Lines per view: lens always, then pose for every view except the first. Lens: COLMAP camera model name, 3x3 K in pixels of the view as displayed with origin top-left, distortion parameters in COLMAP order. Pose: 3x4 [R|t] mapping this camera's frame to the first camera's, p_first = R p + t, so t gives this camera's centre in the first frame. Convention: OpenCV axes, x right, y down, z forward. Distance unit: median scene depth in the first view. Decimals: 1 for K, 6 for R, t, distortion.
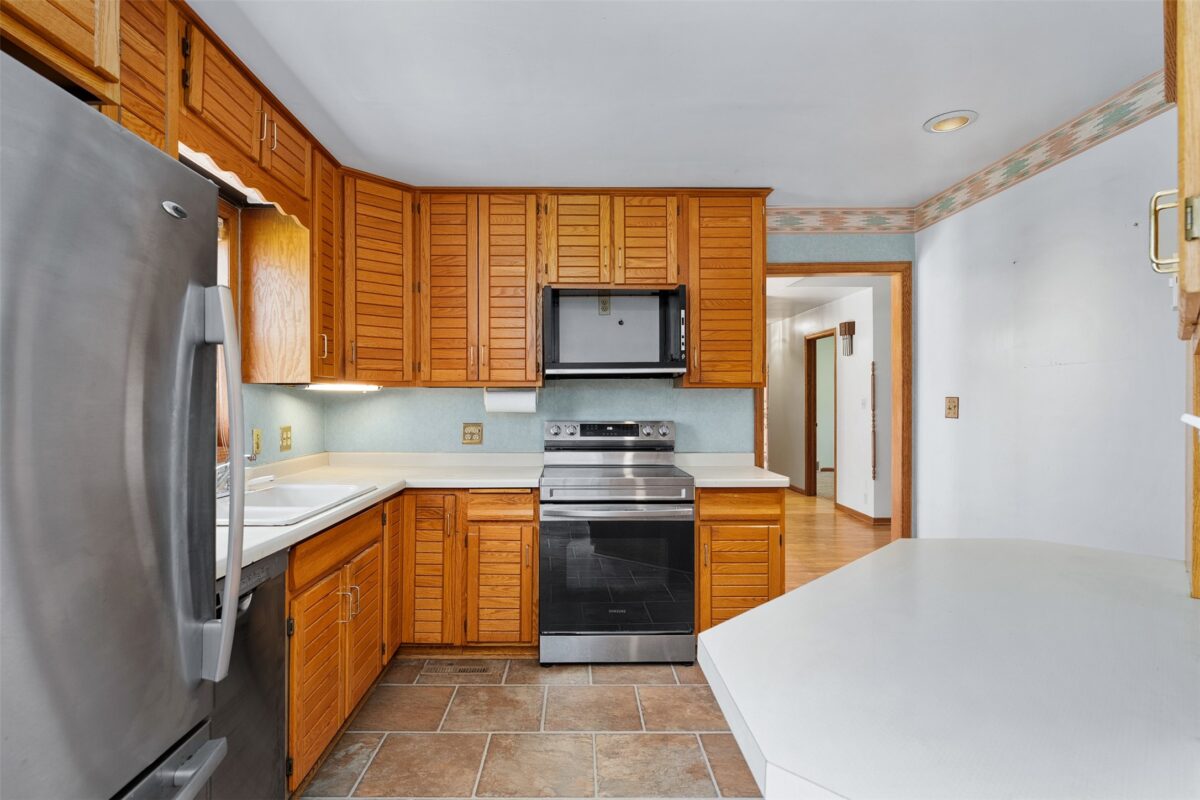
lens RADIAL K [[606.9, 0, 576.1], [0, 606.9, 403.4], [0, 0, 1]] dist [-0.001099, 0.001502]
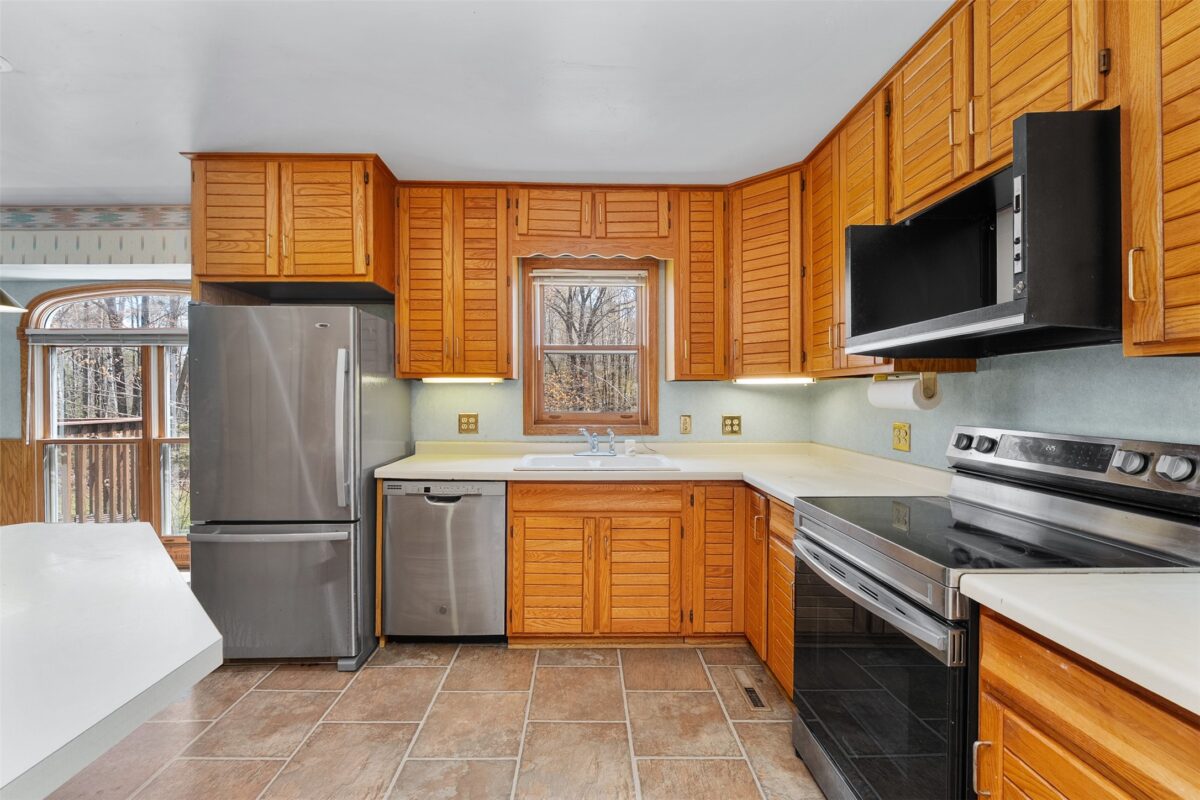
lens RADIAL K [[501.8, 0, 583.3], [0, 501.8, 400.1], [0, 0, 1]] dist [-0.000308, -0.000723]
pose [[0.010730, 0.011049, -0.999881, 0.497700], [-0.001695, 0.999938, 0.011031, -0.002460], [0.999941, 0.001577, 0.010748, 0.660949]]
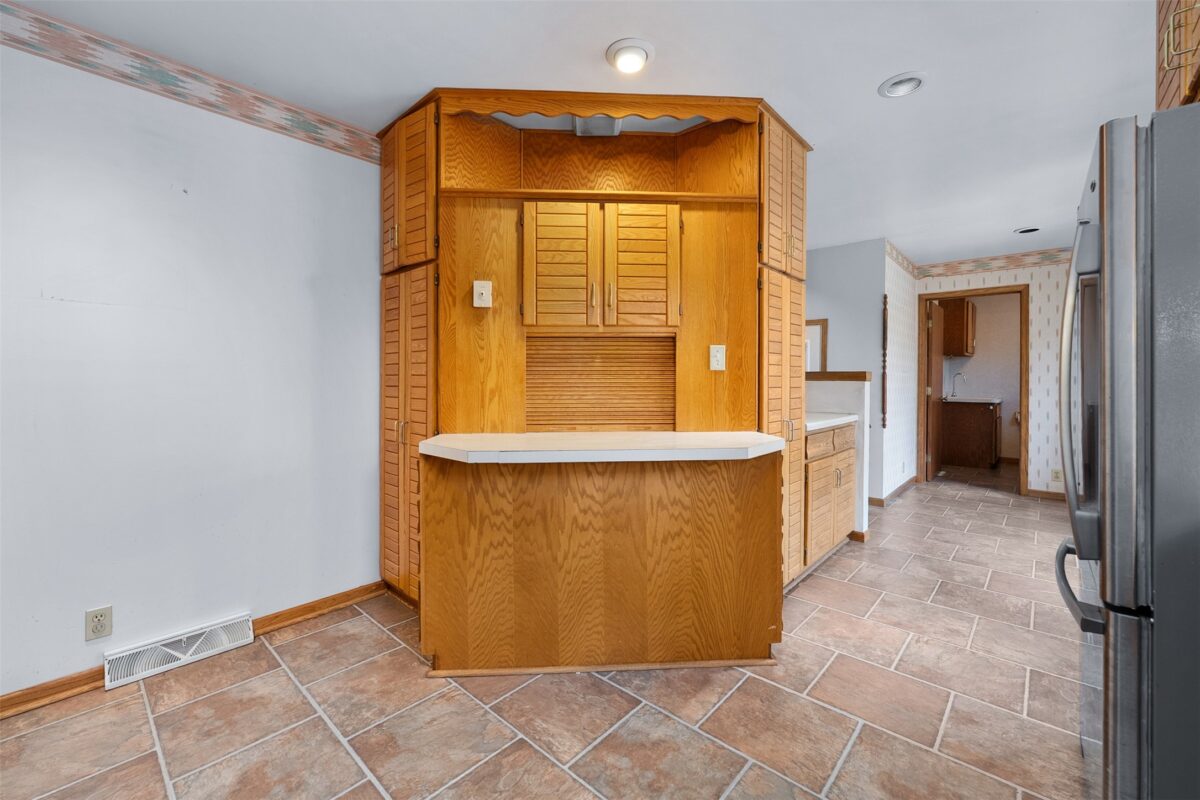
lens RADIAL K [[483.1, 0, 606.8], [0, 483.1, 387.7], [0, 0, 1]] dist [-0.002776, 0.000136]
pose [[-0.739092, -0.008191, 0.673555, -0.174325], [0.002064, 0.999894, 0.014425, 0.038609], [-0.673602, 0.012051, -0.738996, 0.768208]]
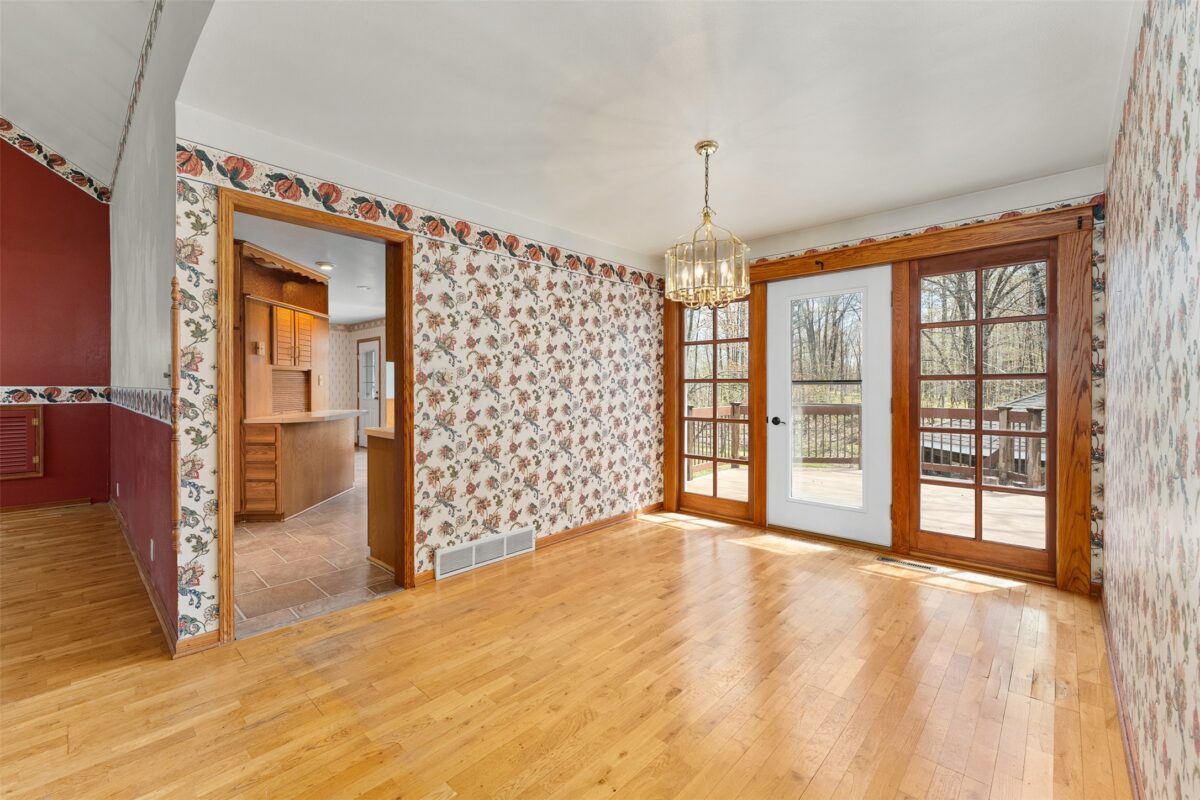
lens RADIAL K [[501.8, 0, 598.6], [0, 501.8, 390.2], [0, 0, 1]] dist [-0.000308, -0.000723]
pose [[-0.686719, 0.006722, -0.726892, 0.762908], [-0.002047, 0.999935, 0.011182, 0.018571], [0.726920, 0.009167, -0.686661, 2.034191]]
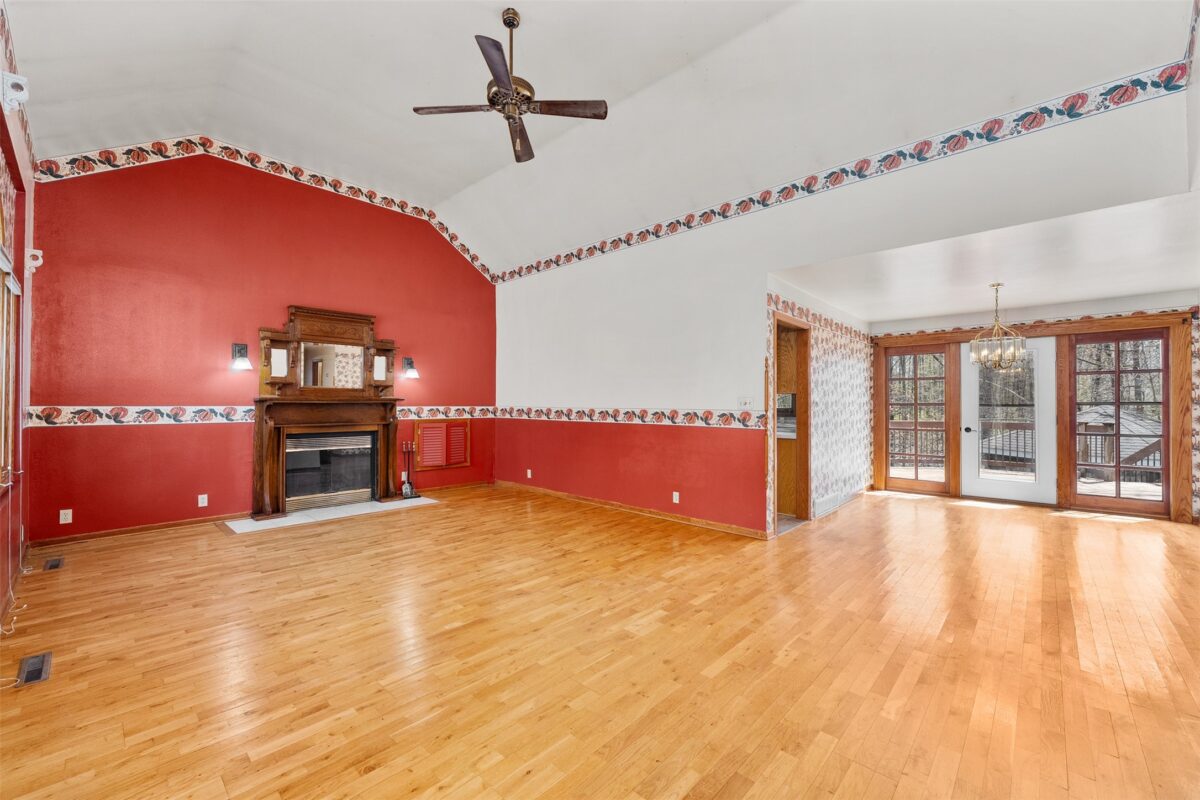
lens RADIAL K [[483.1, 0, 591.7], [0, 483.1, 402.3], [0, 0, 1]] dist [-0.002776, 0.000136]
pose [[-0.690319, -0.003133, -0.723499, 1.995269], [-0.004899, 0.999988, 0.000343, 0.005045], [0.723489, 0.003781, -0.690326, 1.729136]]
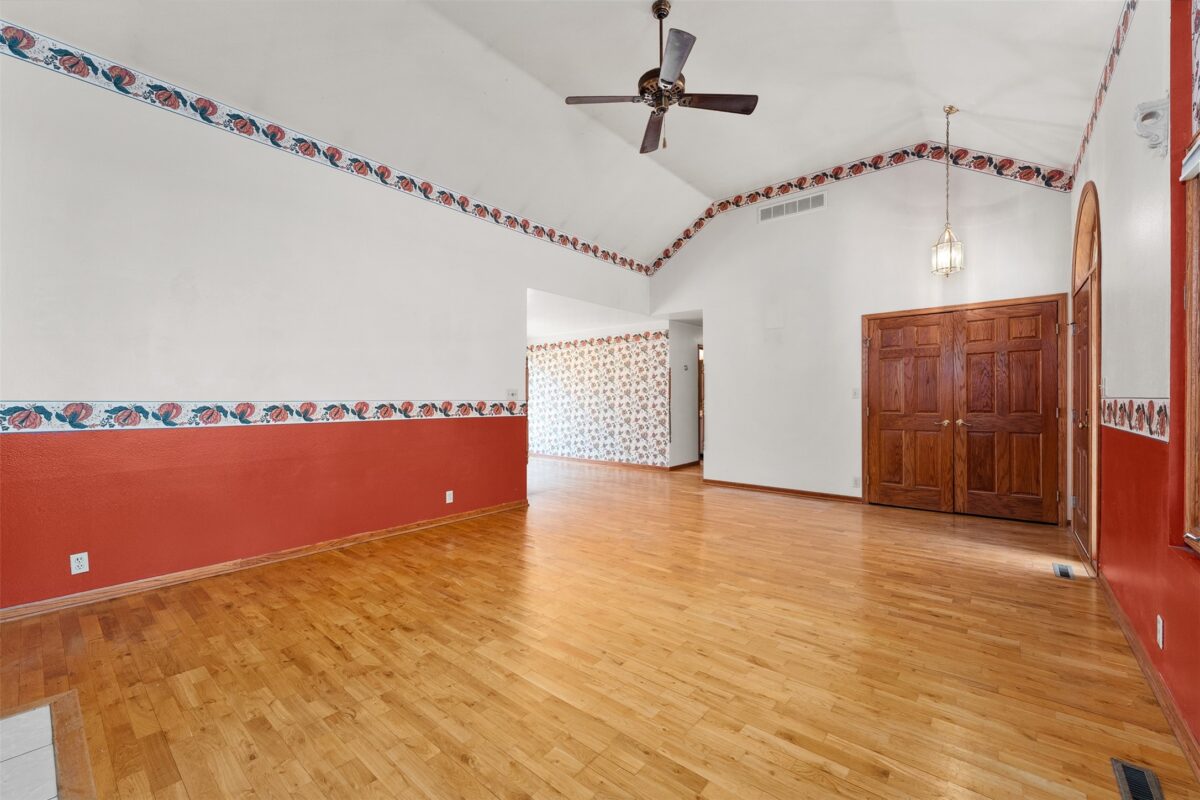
lens RADIAL K [[483.1, 0, 604.2], [0, 483.1, 389.2], [0, 0, 1]] dist [-0.002776, 0.000136]
pose [[0.771774, -0.003526, -0.635887, 1.947807], [-0.008591, 0.999836, -0.015971, 0.012105], [0.635838, 0.017789, 0.771617, 0.004331]]
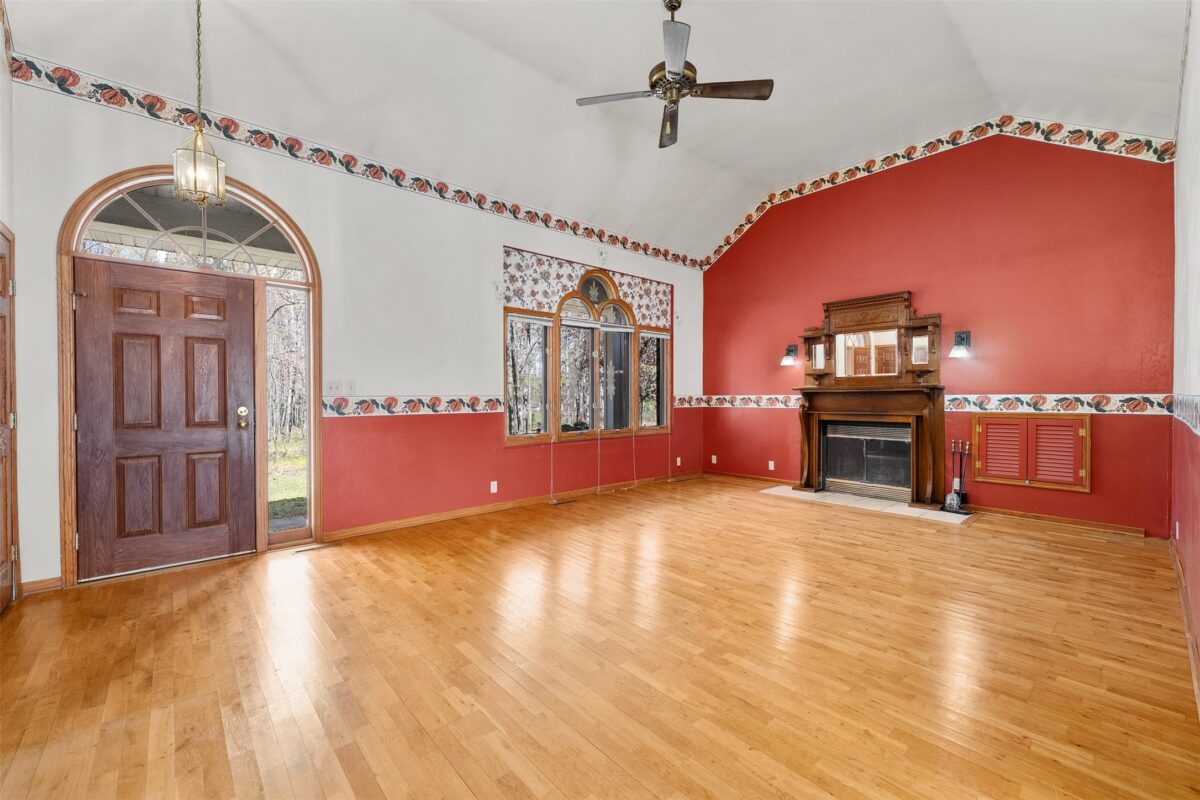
lens RADIAL K [[483.1, 0, 592.4], [0, 483.1, 401.0], [0, 0, 1]] dist [-0.002776, 0.000136]
pose [[-0.650488, -0.001726, 0.759514, 0.701707], [0.012968, 0.999826, 0.013379, 0.010815], [-0.759406, 0.018552, -0.650353, 1.702206]]
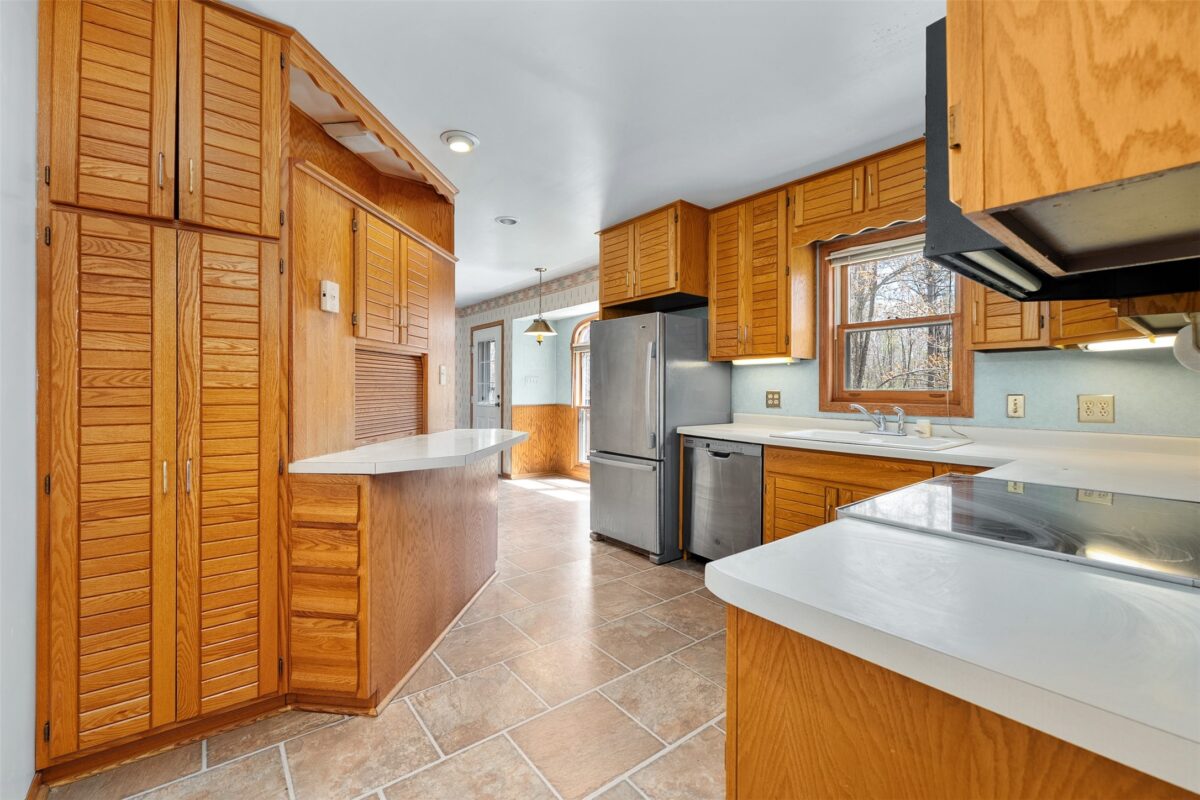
lens RADIAL K [[501.8, 0, 602.9], [0, 501.8, 390.8], [0, 0, 1]] dist [-0.000308, -0.000723]
pose [[-0.784946, 0.000686, -0.619564, 0.510265], [-0.003920, 0.999974, 0.006073, 0.028632], [0.619552, 0.007196, -0.784923, 1.074446]]
